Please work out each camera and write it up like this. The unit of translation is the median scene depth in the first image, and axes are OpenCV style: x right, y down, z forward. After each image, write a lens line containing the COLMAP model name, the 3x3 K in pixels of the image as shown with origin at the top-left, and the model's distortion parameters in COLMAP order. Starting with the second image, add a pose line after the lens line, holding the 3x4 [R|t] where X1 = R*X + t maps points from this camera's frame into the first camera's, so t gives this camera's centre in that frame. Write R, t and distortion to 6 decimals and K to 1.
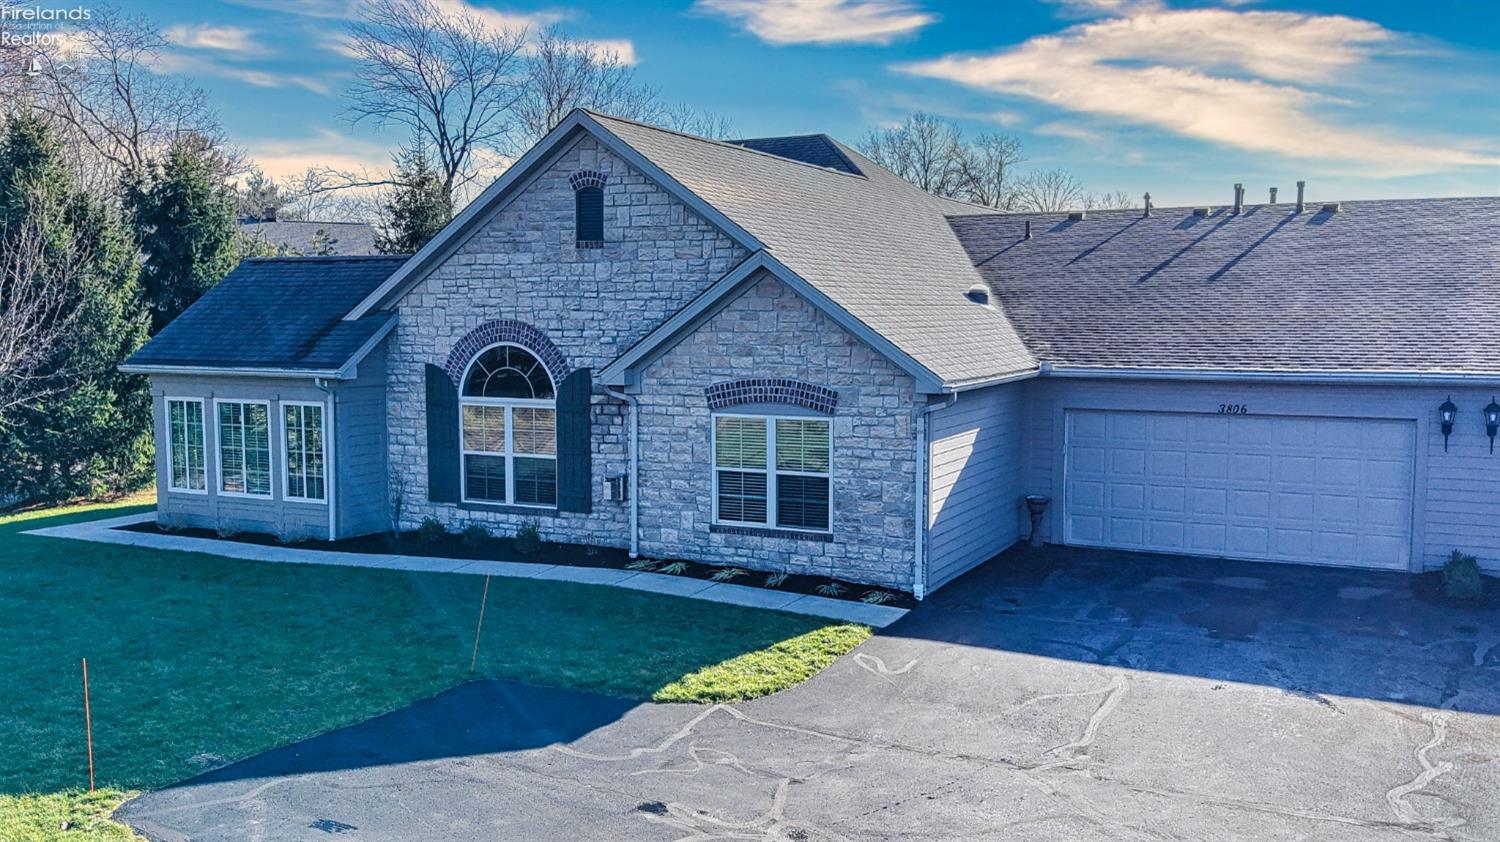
lens RADIAL K [[1339.7, 0, 790.4], [0, 1339.7, 420.7], [0, 0, 1]] dist [0.053055, -0.006736]
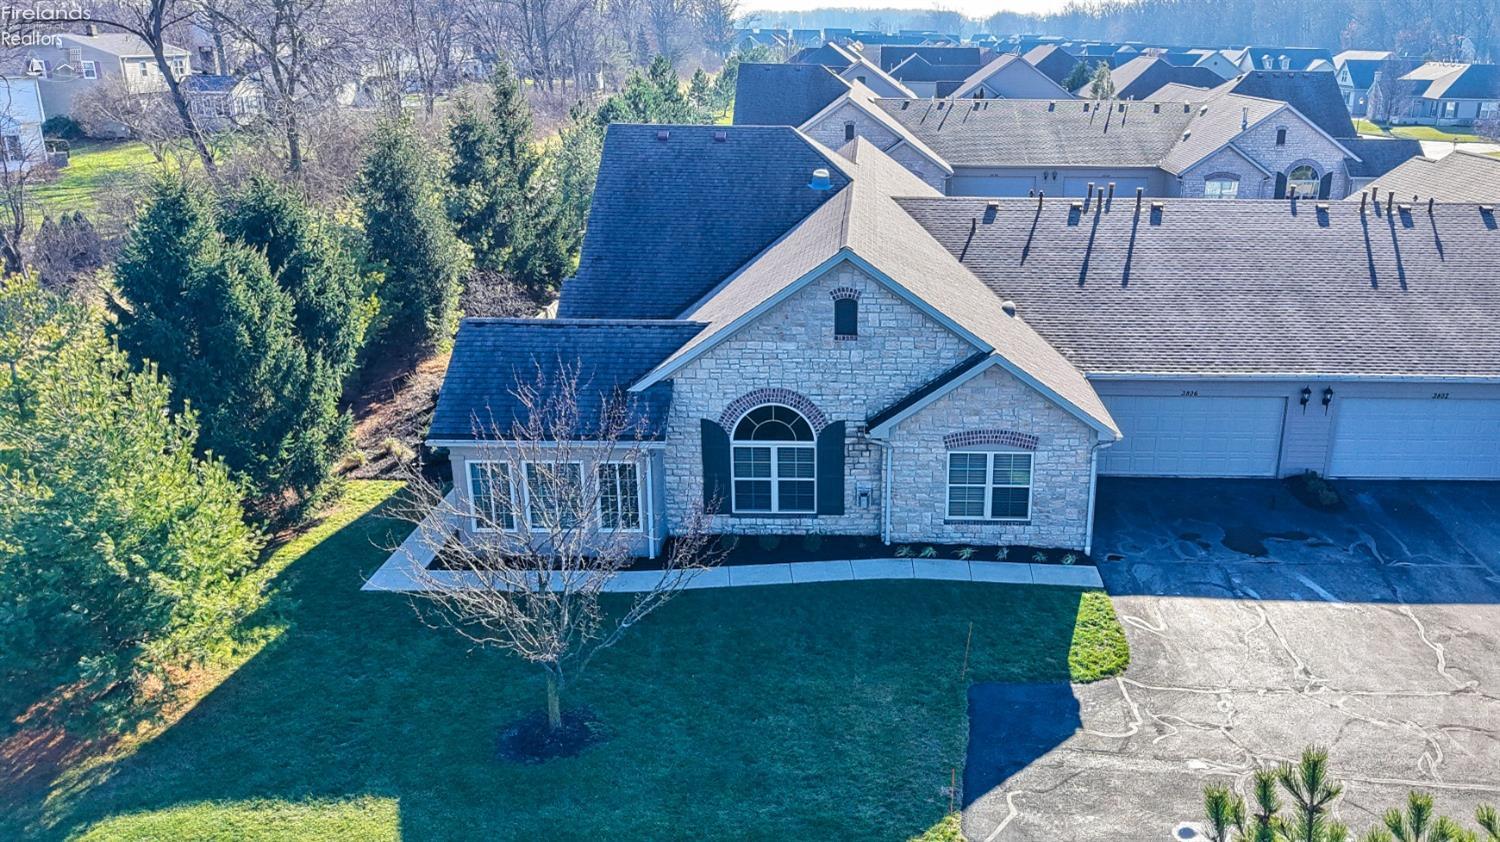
lens RADIAL K [[1141.8, 0, 881.5], [0, 1141.8, 415.7], [0, 0, 1]] dist [0.071572, -0.006878]
pose [[0.898607, -0.124086, 0.420841, -0.652545], [0.022687, 0.971033, 0.237868, -0.347416], [-0.438167, -0.204202, 0.875392, -0.091965]]
